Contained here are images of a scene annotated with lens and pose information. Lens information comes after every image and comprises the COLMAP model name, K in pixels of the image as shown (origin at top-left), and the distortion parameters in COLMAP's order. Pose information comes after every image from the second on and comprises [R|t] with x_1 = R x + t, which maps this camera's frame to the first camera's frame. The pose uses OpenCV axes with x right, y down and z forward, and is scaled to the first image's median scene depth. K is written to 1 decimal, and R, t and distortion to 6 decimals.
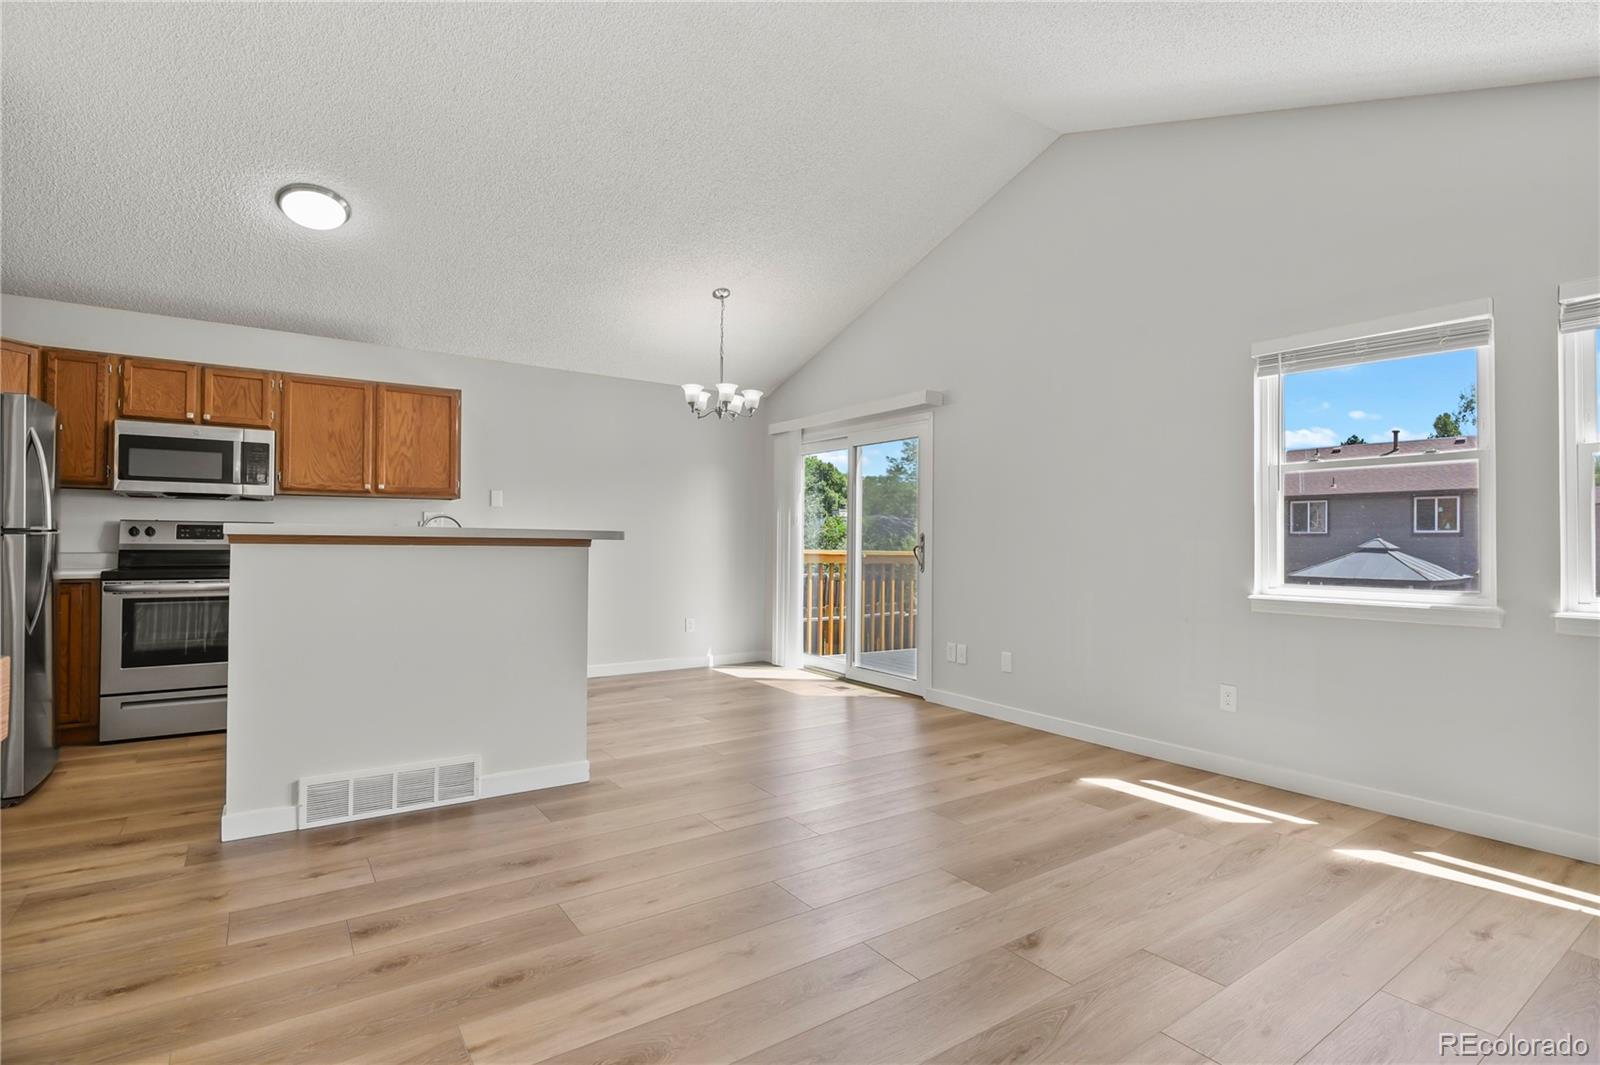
lens RADIAL K [[769.8, 0, 809.0], [0, 769.8, 531.8], [0, 0, 1]] dist [-0.007276, -0.005146]
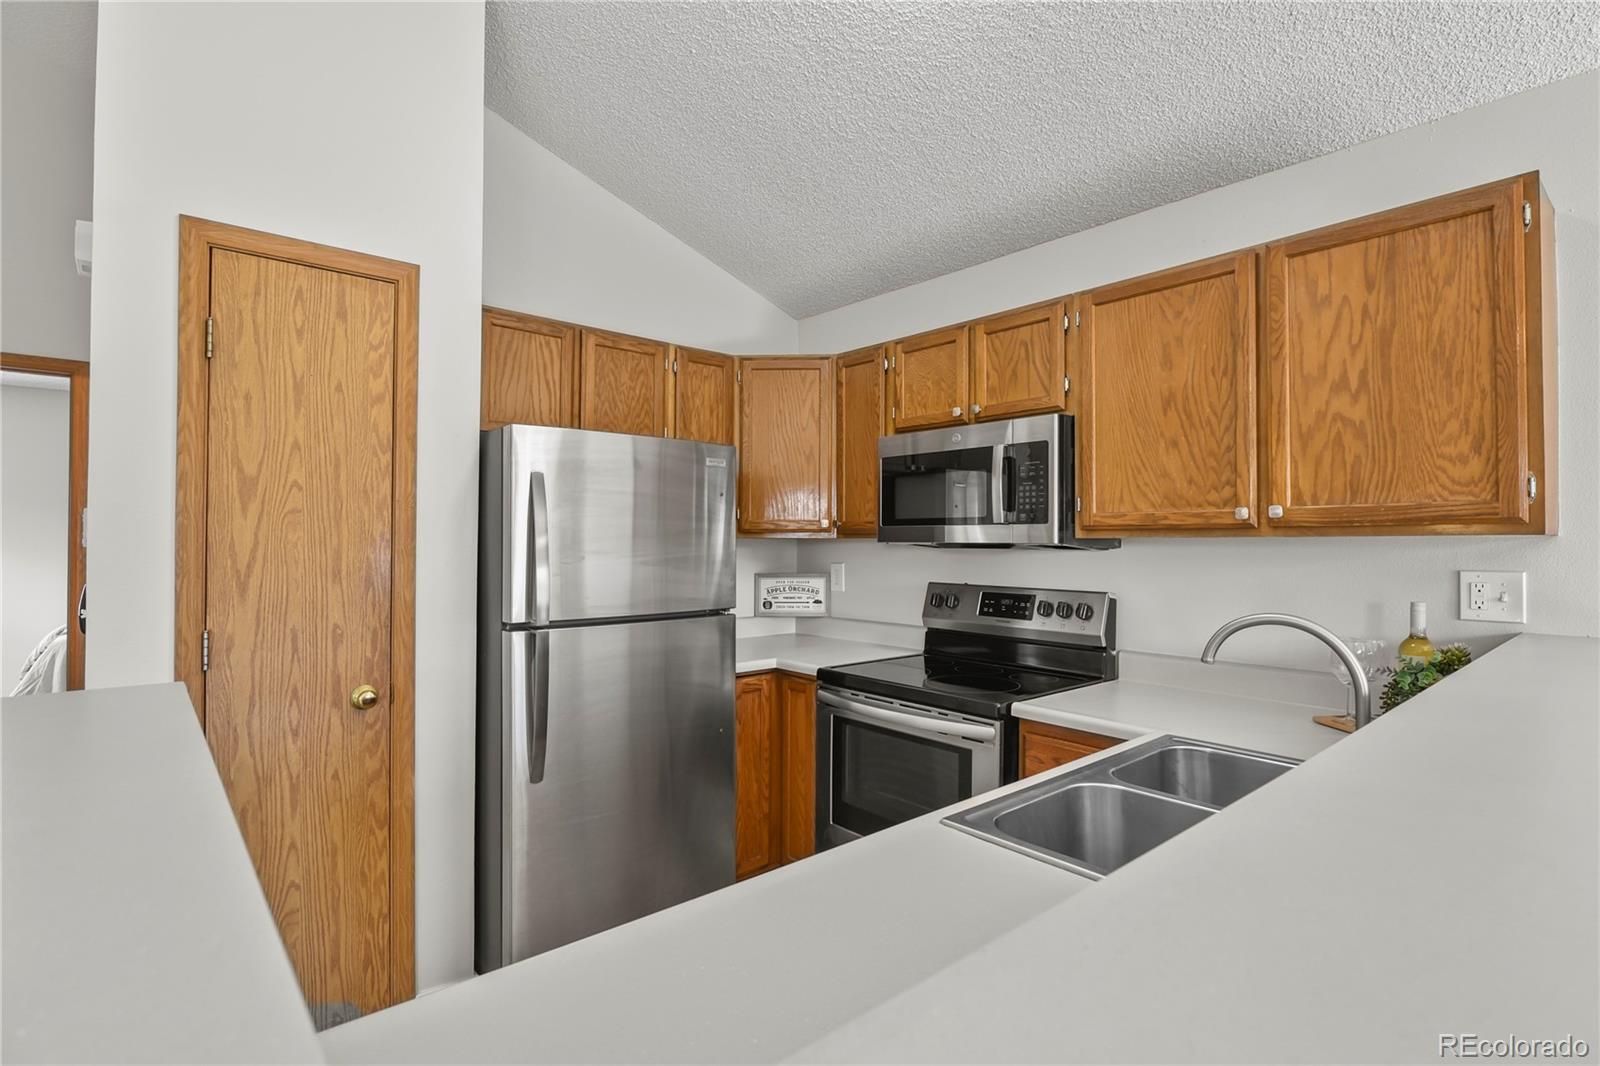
lens RADIAL K [[769.8, 0, 813.4], [0, 769.8, 532.0], [0, 0, 1]] dist [-0.007276, -0.005146]
pose [[0.106987, -0.018965, -0.994080, -0.238009], [0.008013, 0.999802, -0.018212, -0.050680], [0.994228, -0.006017, 0.107117, 0.854091]]
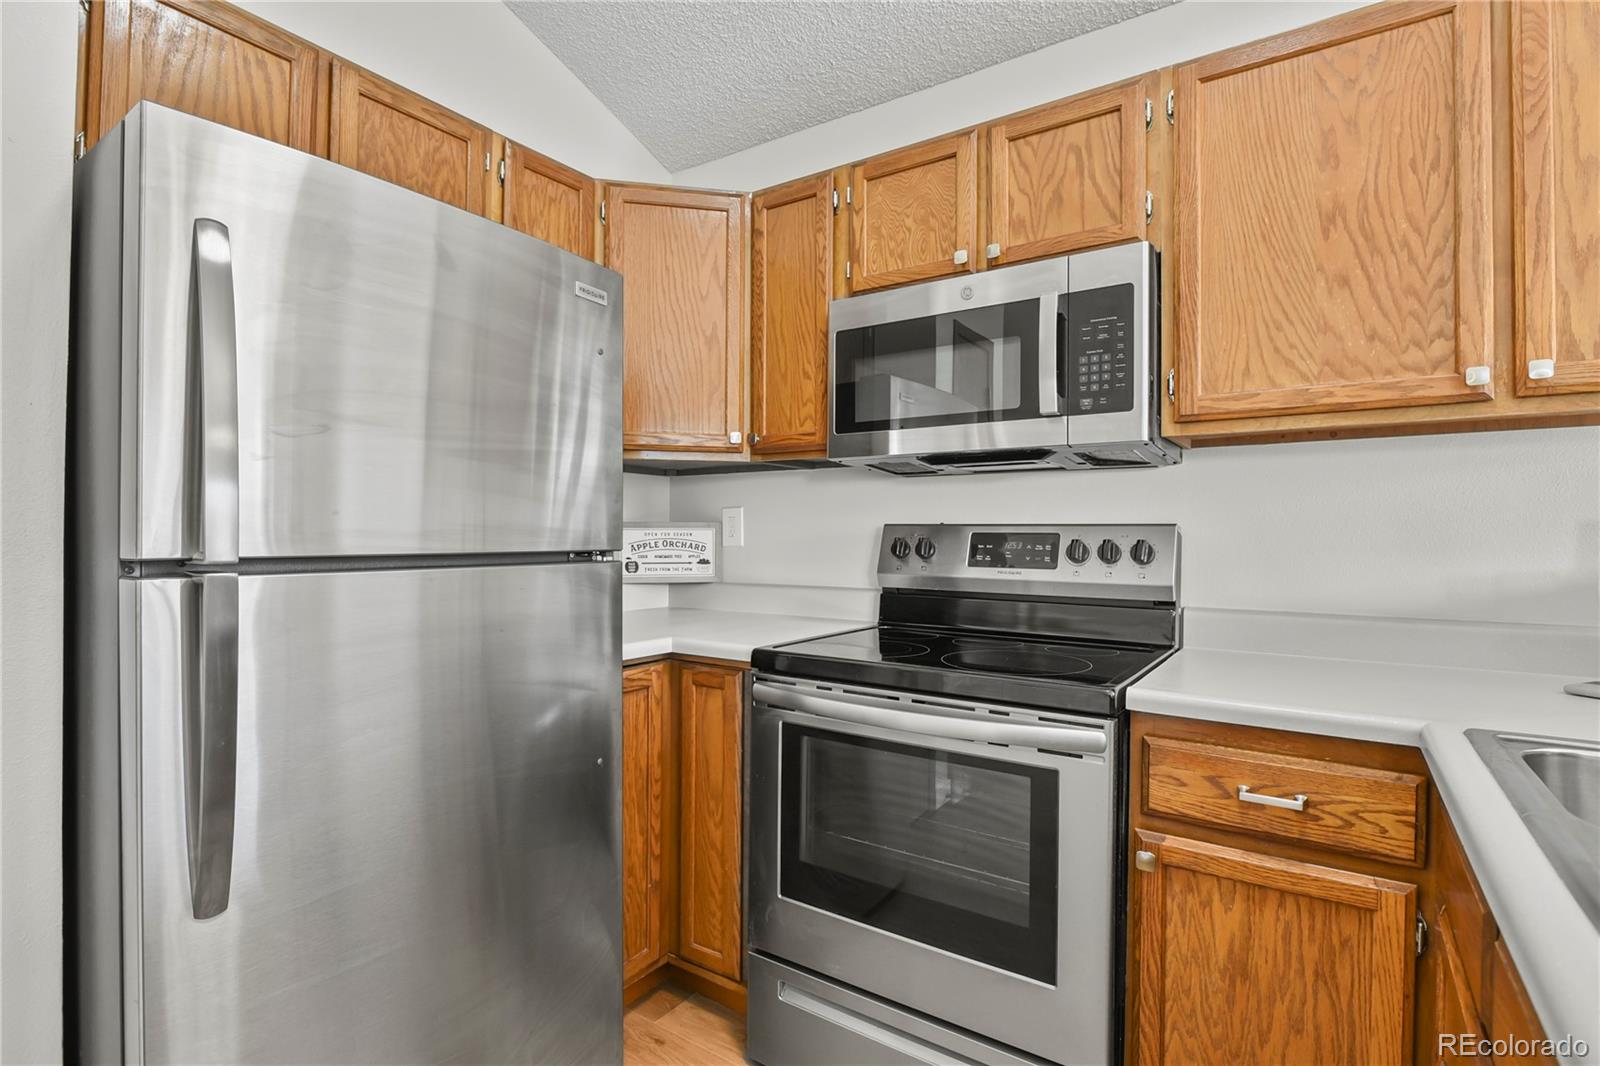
lens RADIAL K [[769.8, 0, 811.2], [0, 769.8, 532.6], [0, 0, 1]] dist [-0.007276, -0.005146]
pose [[0.353649, -0.008469, -0.935340, -0.482846], [0.006993, 0.999955, -0.006410, -0.007812], [0.935352, -0.004274, 0.353692, 0.814013]]
